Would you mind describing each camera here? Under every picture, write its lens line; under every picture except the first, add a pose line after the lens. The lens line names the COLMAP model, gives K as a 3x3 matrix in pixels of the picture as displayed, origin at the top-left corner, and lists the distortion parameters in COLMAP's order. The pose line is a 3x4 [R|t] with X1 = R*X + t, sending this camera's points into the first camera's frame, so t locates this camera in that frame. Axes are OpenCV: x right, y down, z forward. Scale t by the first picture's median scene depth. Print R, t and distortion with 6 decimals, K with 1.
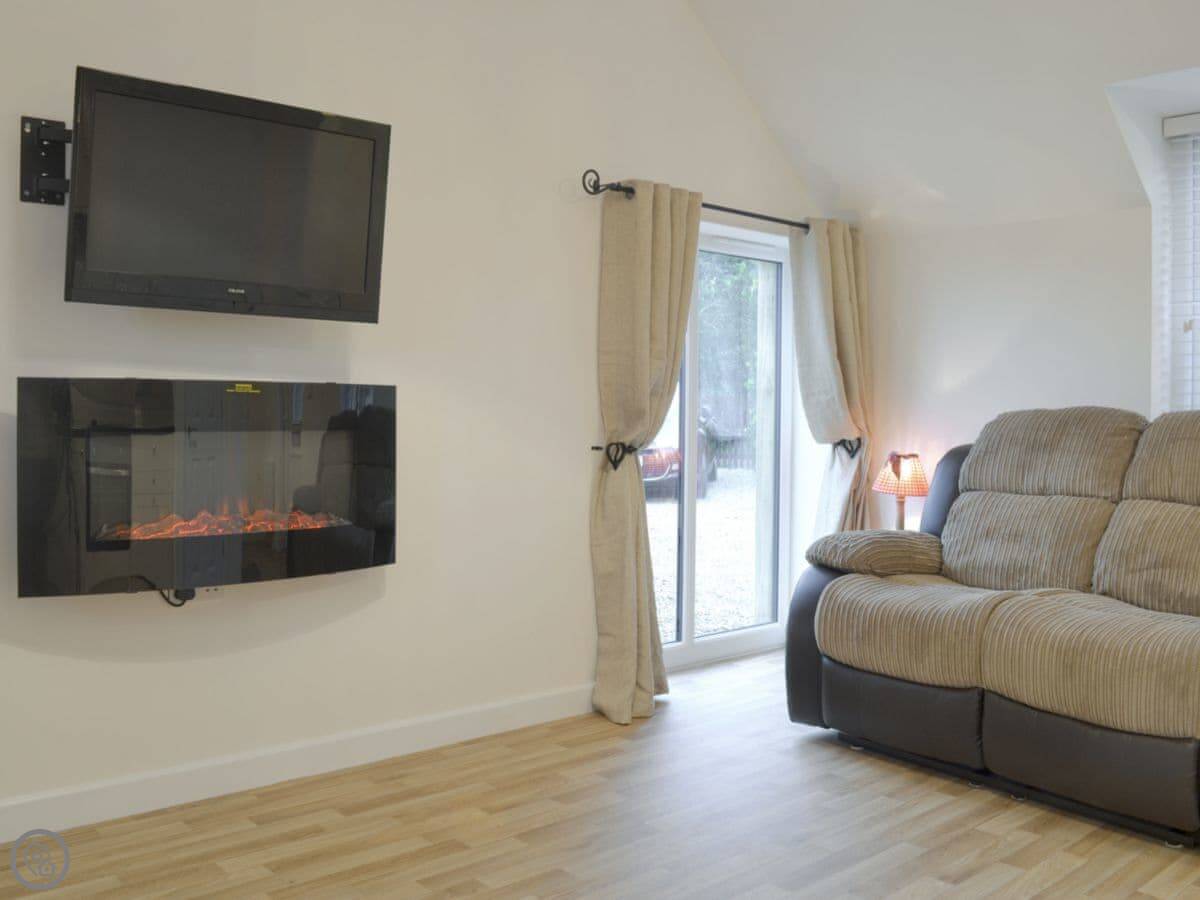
lens RADIAL K [[1095.0, 0, 600.0], [0, 1095.0, 450.0], [0, 0, 1]] dist [-0.061113, 0.000292]
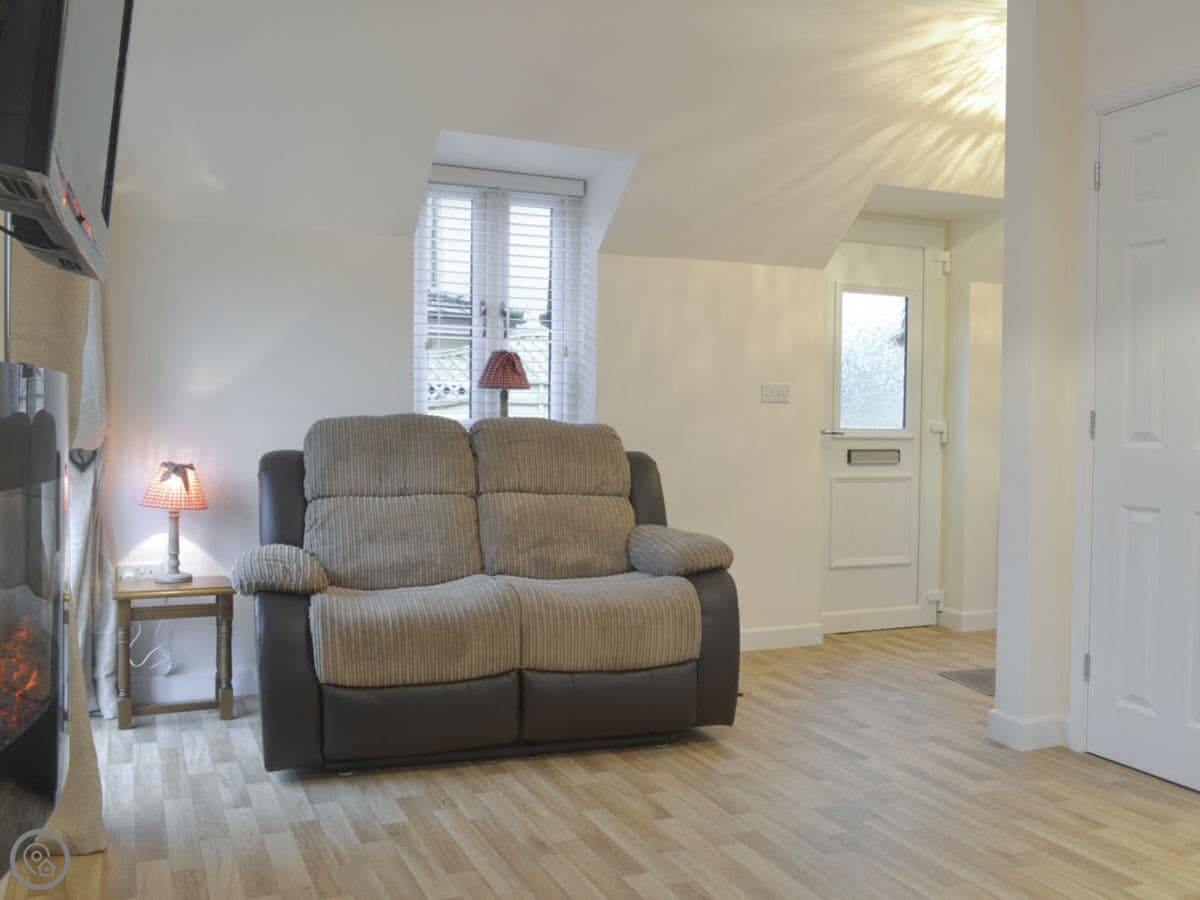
lens RADIAL K [[1095.0, 0, 600.0], [0, 1095.0, 450.0], [0, 0, 1]] dist [-0.061113, 0.000292]
pose [[0.319590, -0.030770, 0.947056, -0.639695], [0.027848, 0.999346, 0.023072, -0.026779], [-0.947147, 0.019001, 0.320238, 0.526377]]
